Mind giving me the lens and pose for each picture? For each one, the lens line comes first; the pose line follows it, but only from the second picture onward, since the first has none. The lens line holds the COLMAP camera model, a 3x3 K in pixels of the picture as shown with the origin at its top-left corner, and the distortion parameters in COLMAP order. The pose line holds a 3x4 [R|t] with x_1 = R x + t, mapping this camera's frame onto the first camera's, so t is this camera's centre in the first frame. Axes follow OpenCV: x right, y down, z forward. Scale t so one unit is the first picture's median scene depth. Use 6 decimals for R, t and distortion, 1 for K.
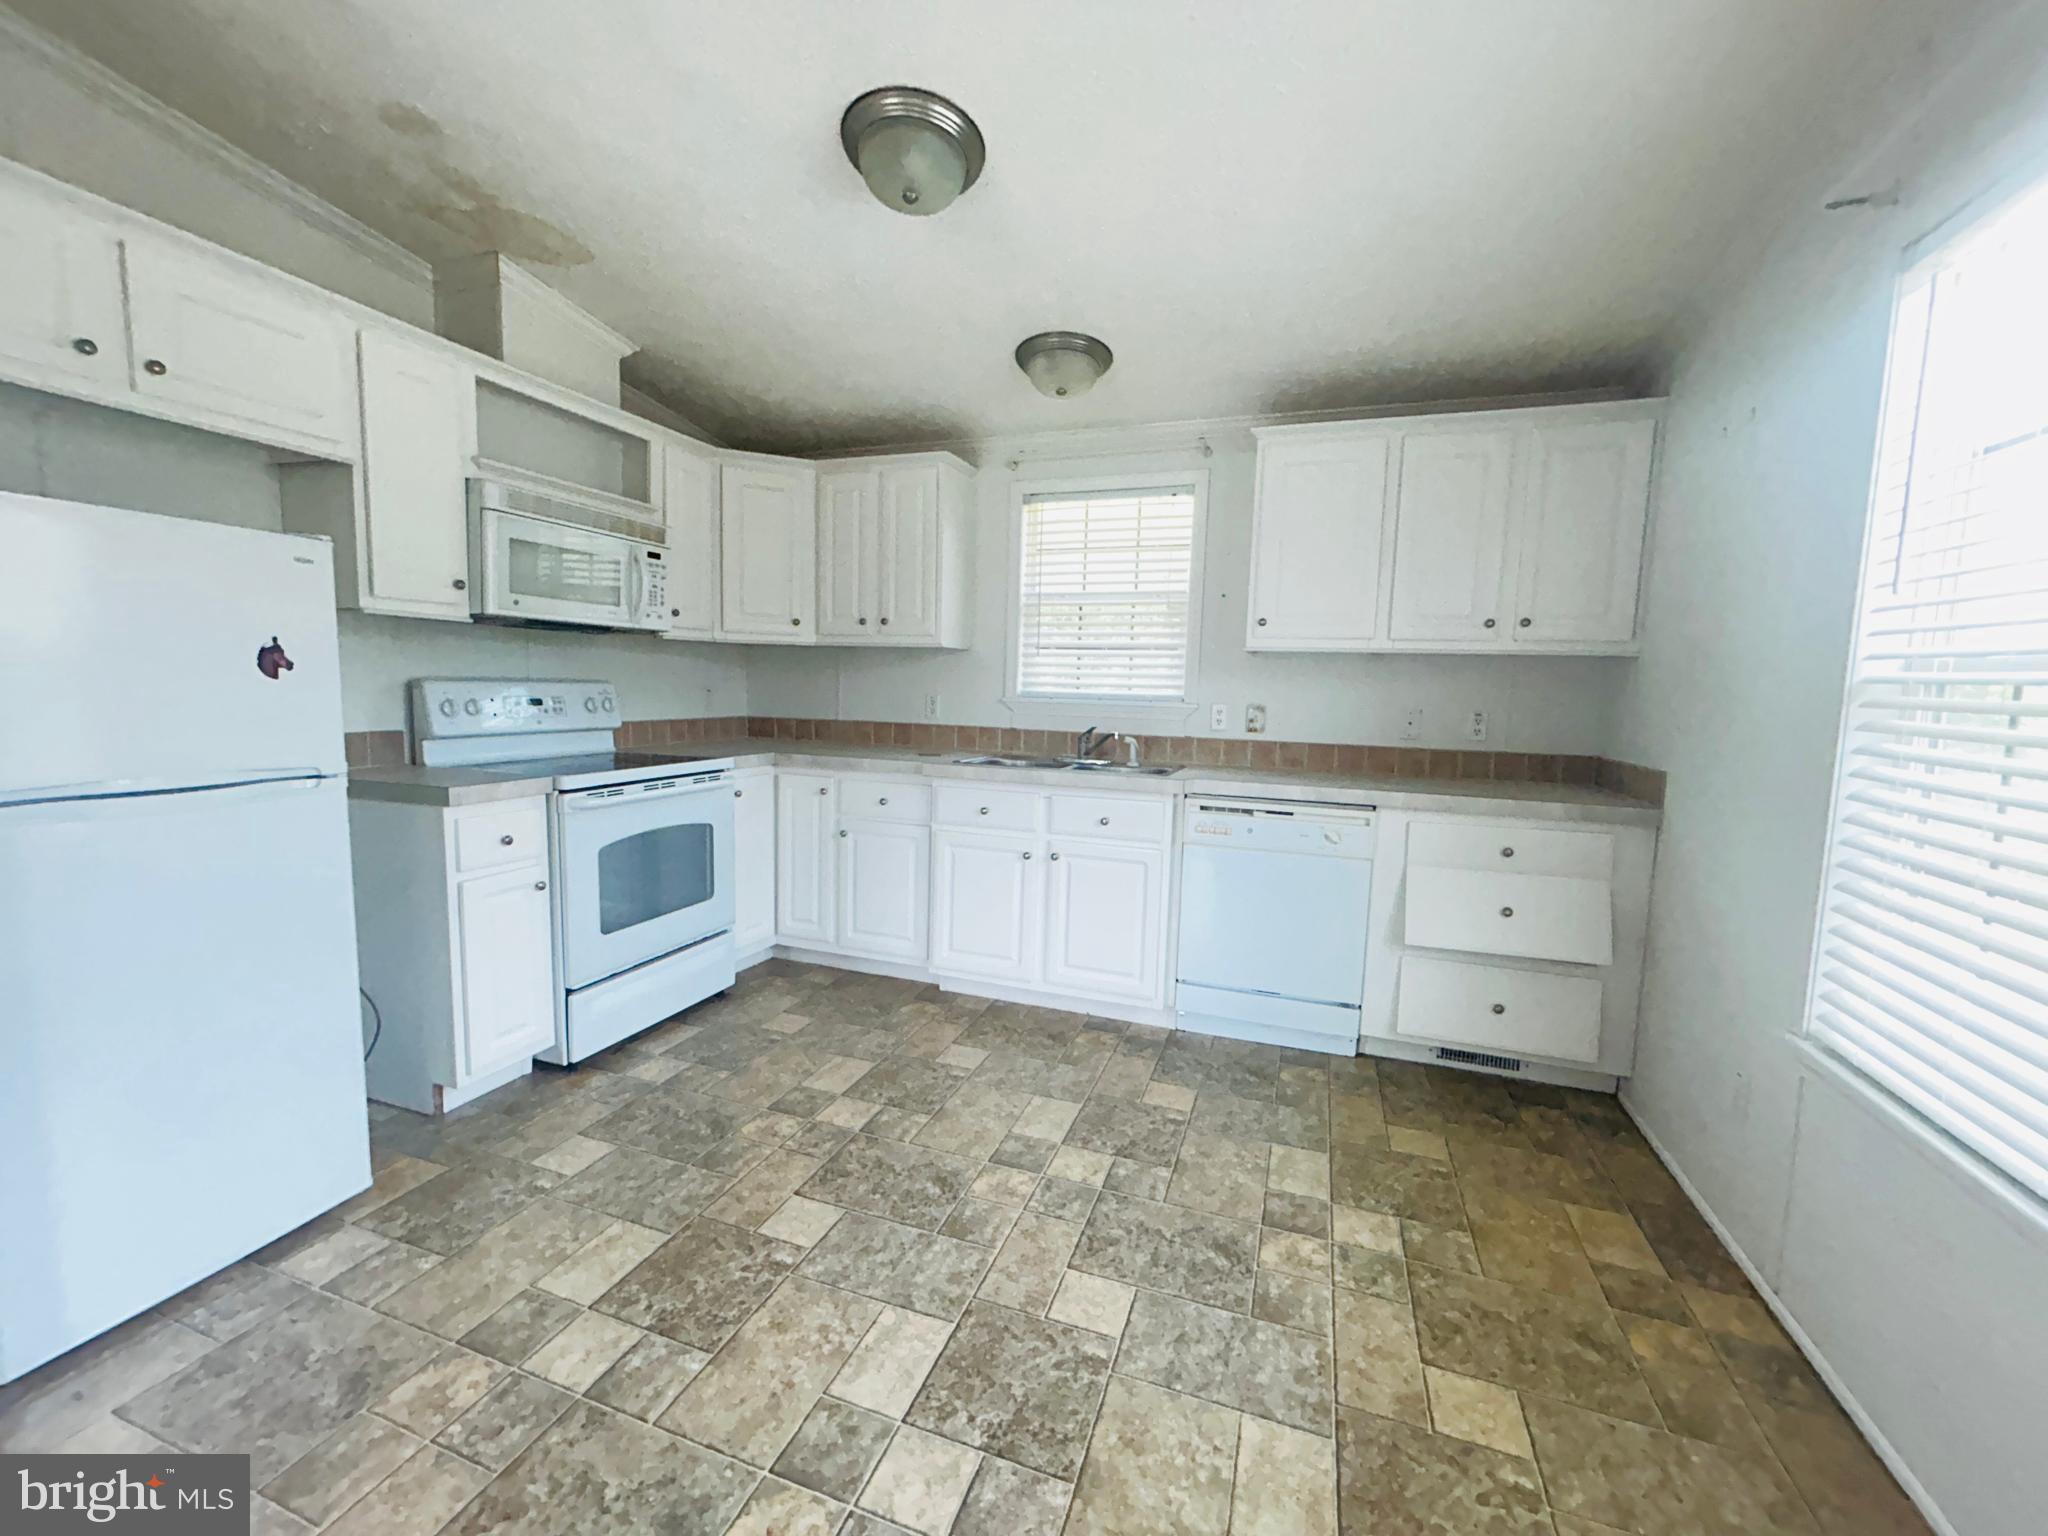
lens RADIAL K [[832.9, 0, 1019.0], [0, 832.9, 767.8], [0, 0, 1]] dist [-0.001953, 0.002076]
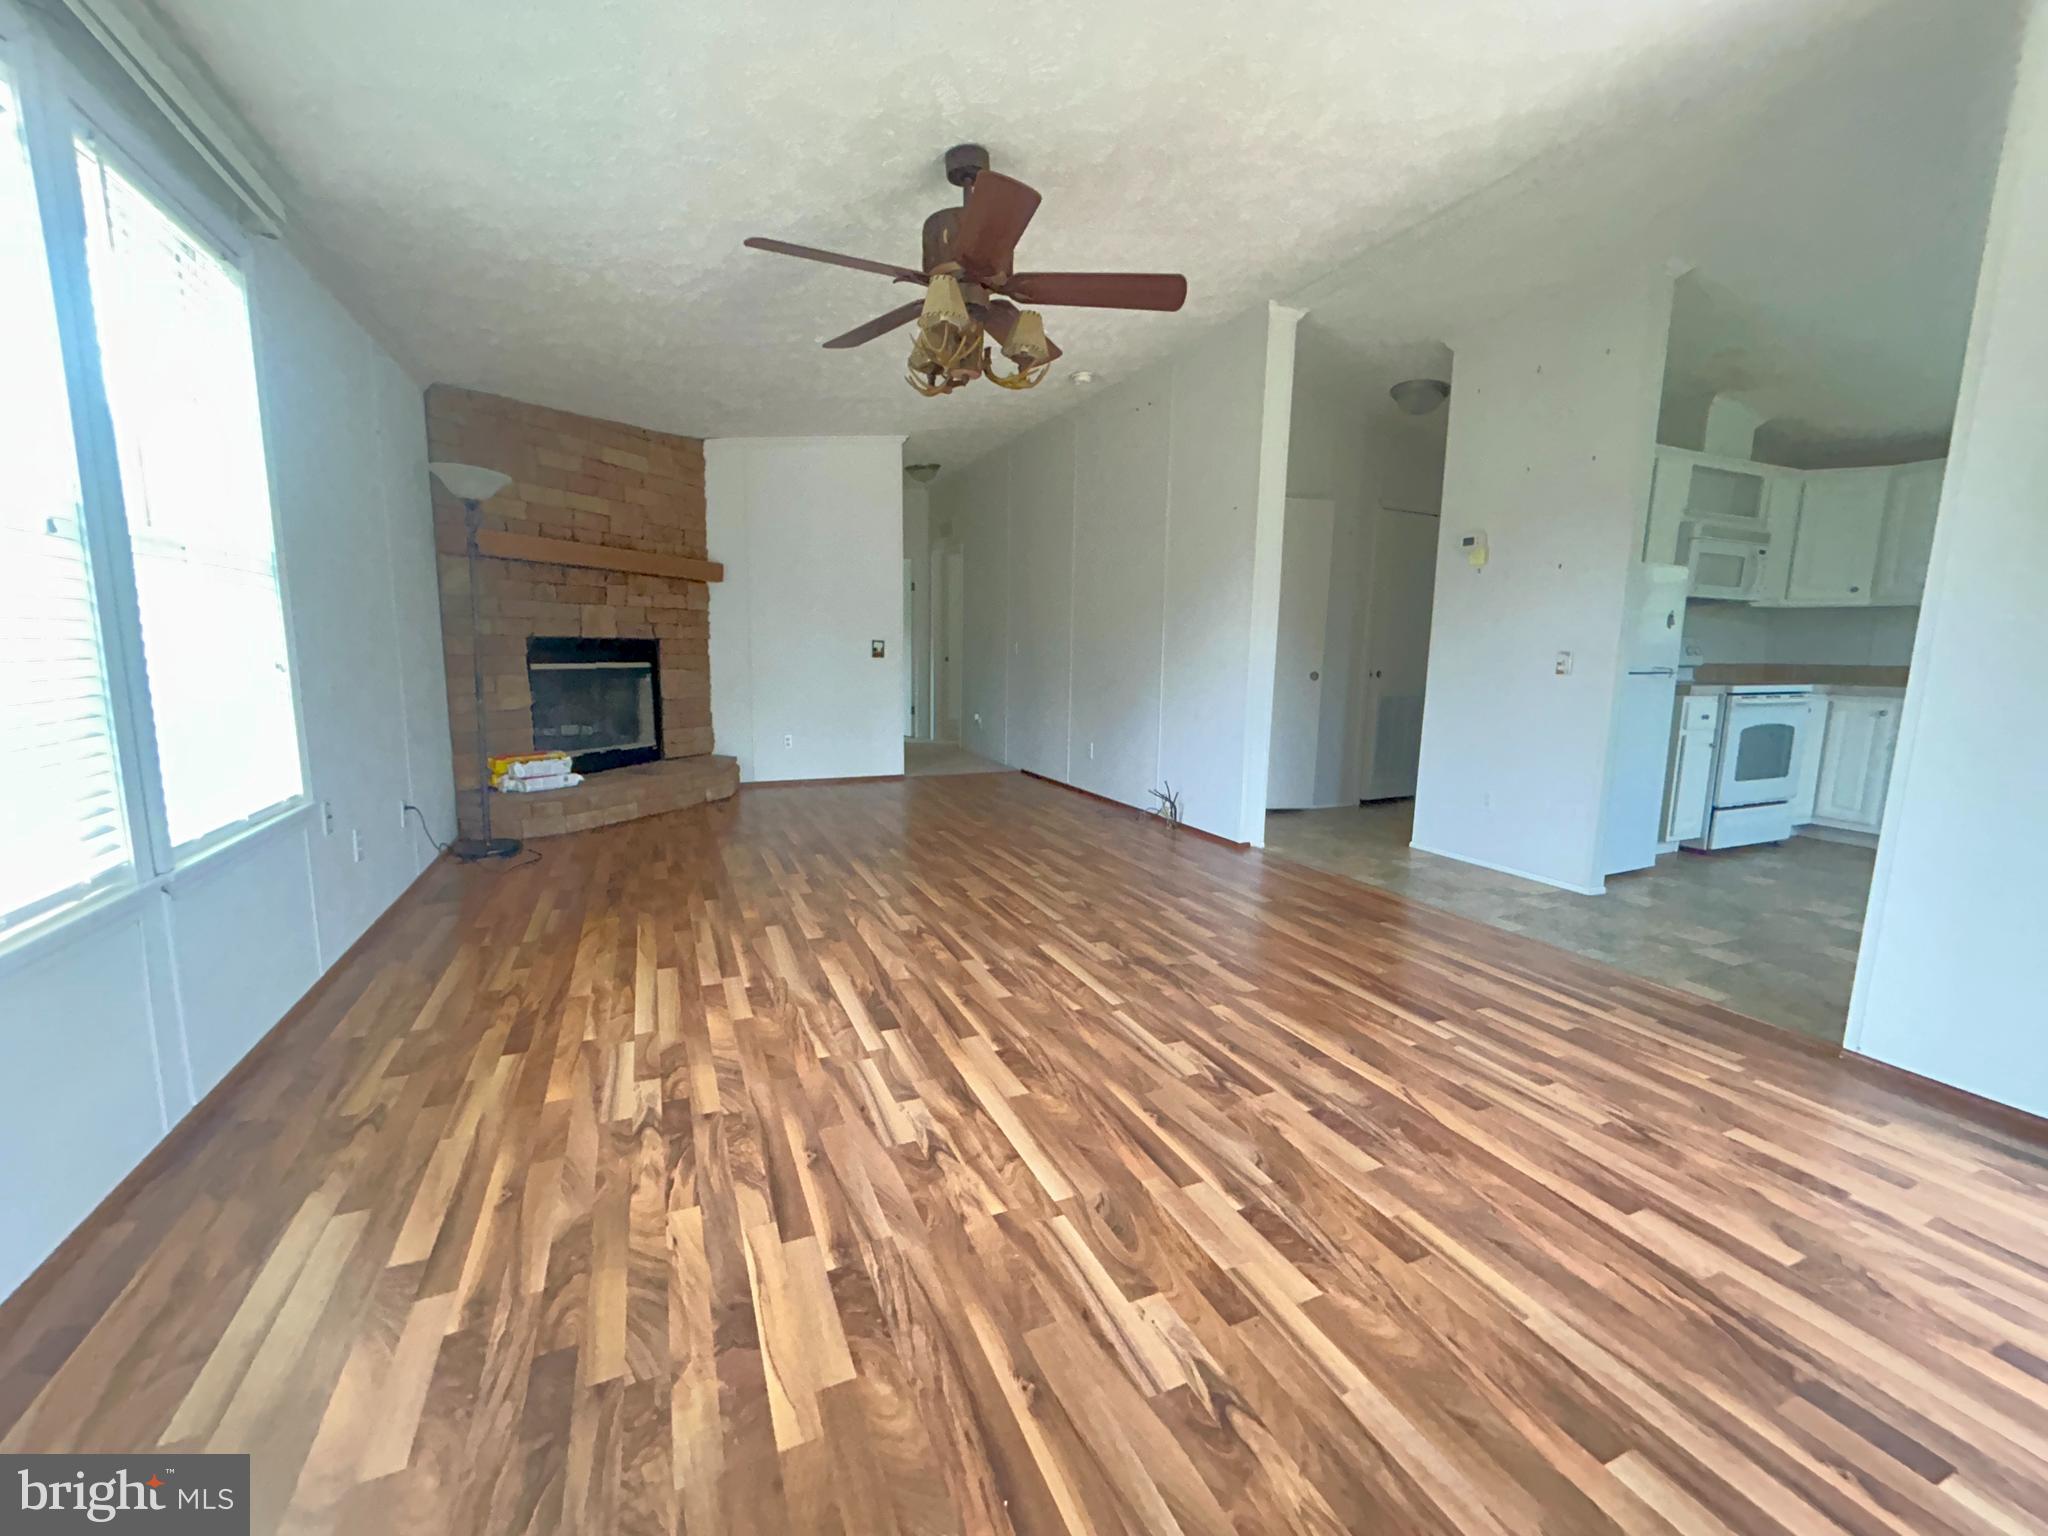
lens RADIAL K [[832.9, 0, 1018.6], [0, 832.9, 765.9], [0, 0, 1]] dist [-0.001953, 0.002076]
pose [[0.691458, 0.086780, -0.717186, -0.297327], [-0.069197, 0.996150, 0.053820, 0.182898], [0.719095, 0.012413, 0.694801, -1.273960]]
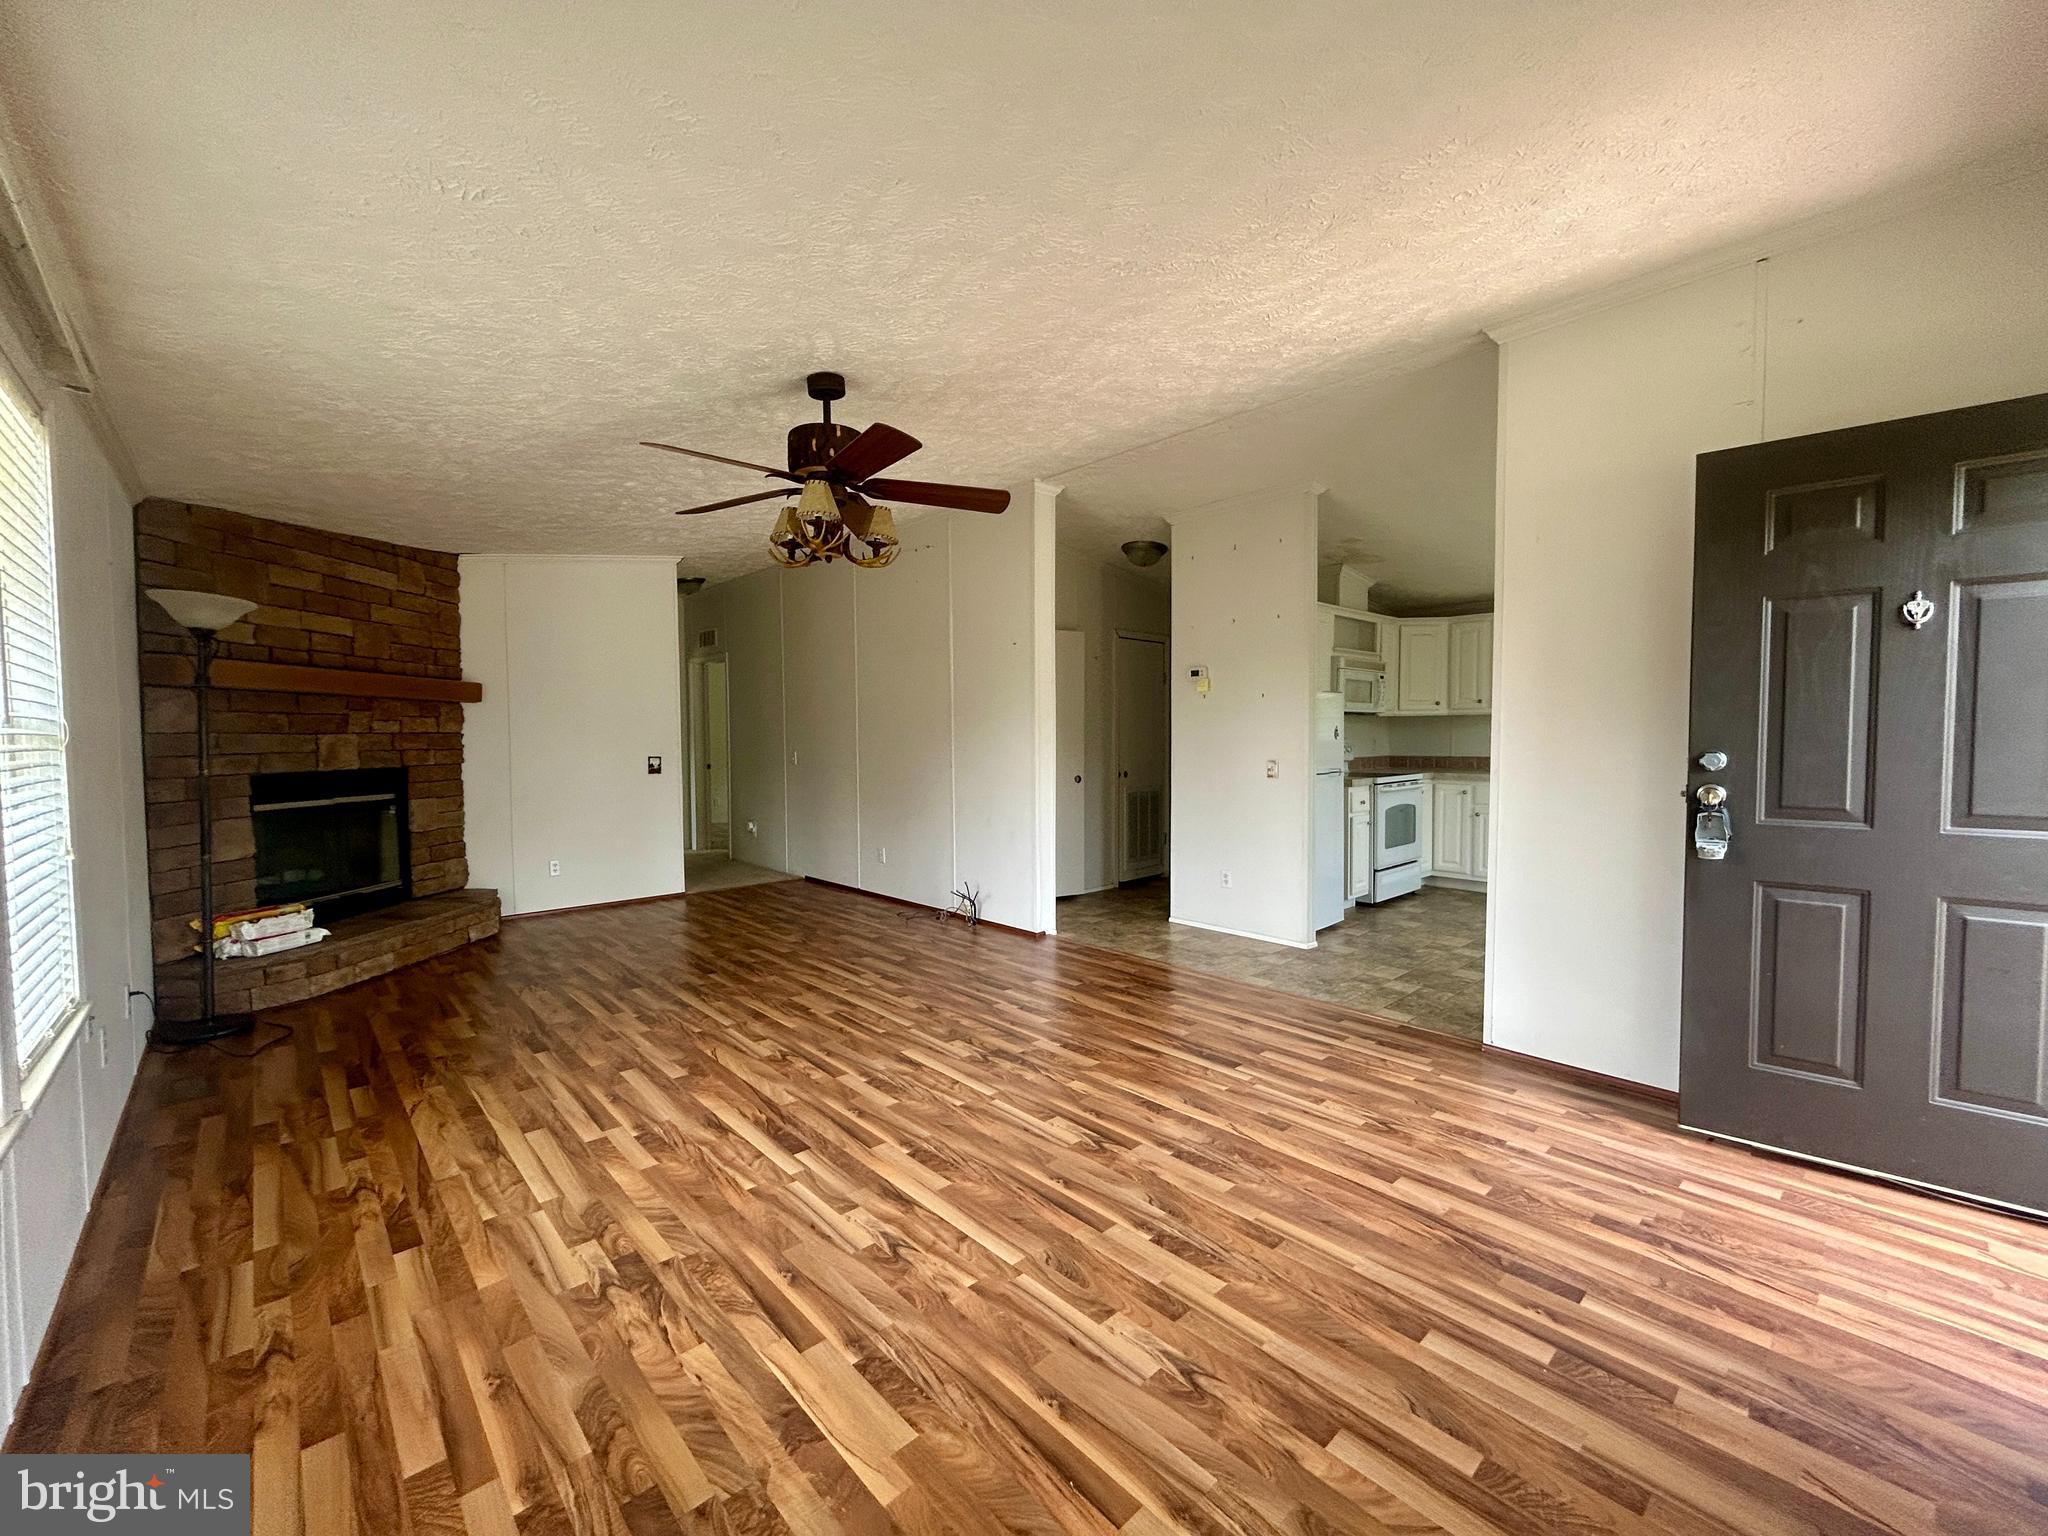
lens RADIAL K [[832.9, 0, 1018.6], [0, 832.9, 765.7], [0, 0, 1]] dist [-0.001953, 0.002076]
pose [[0.885712, -0.015362, -0.463980, -0.333715], [-0.015234, 0.997952, -0.062123, 0.132926], [0.463985, 0.062091, 0.883664, -1.511783]]
